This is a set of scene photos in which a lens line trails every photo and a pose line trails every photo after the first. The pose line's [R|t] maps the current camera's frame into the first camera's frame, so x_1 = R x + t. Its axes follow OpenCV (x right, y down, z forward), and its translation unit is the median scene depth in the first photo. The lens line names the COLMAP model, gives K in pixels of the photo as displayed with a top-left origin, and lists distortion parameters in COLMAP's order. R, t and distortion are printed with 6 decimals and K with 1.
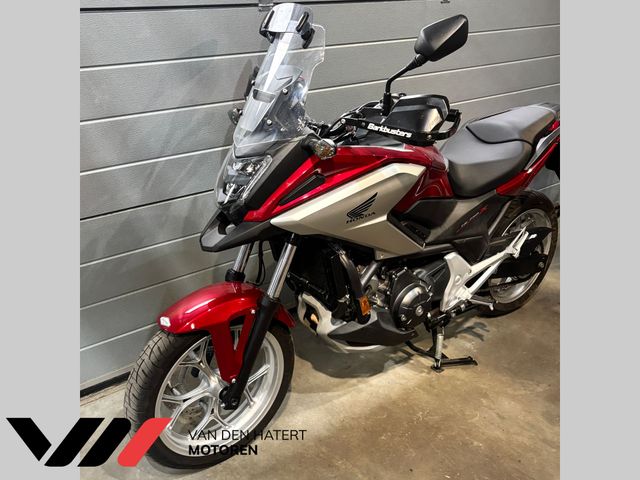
lens RADIAL K [[627.6, 0, 344.4], [0, 627.6, 239.3], [0, 0, 1]] dist [-0.005663, -0.005928]
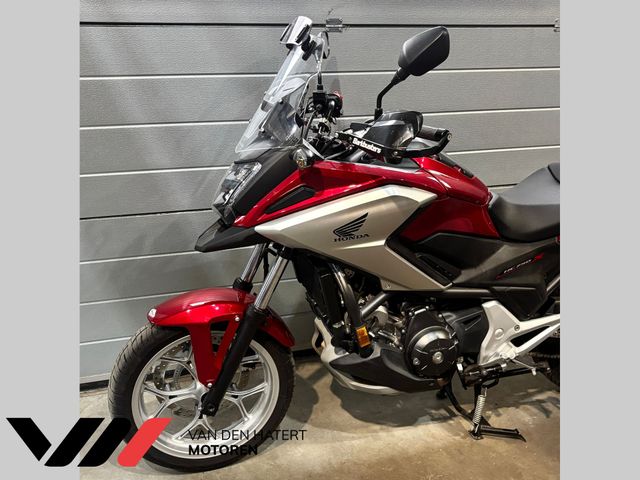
lens RADIAL K [[686.6, 0, 320.0], [0, 686.6, 240.0], [0, 0, 1]] dist [-0.005062, -0.008098]
pose [[0.933631, 0.120001, -0.337540, 0.274009], [-0.147159, 0.987529, -0.055957, 0.027681], [0.326616, 0.101916, 0.939646, 0.006730]]
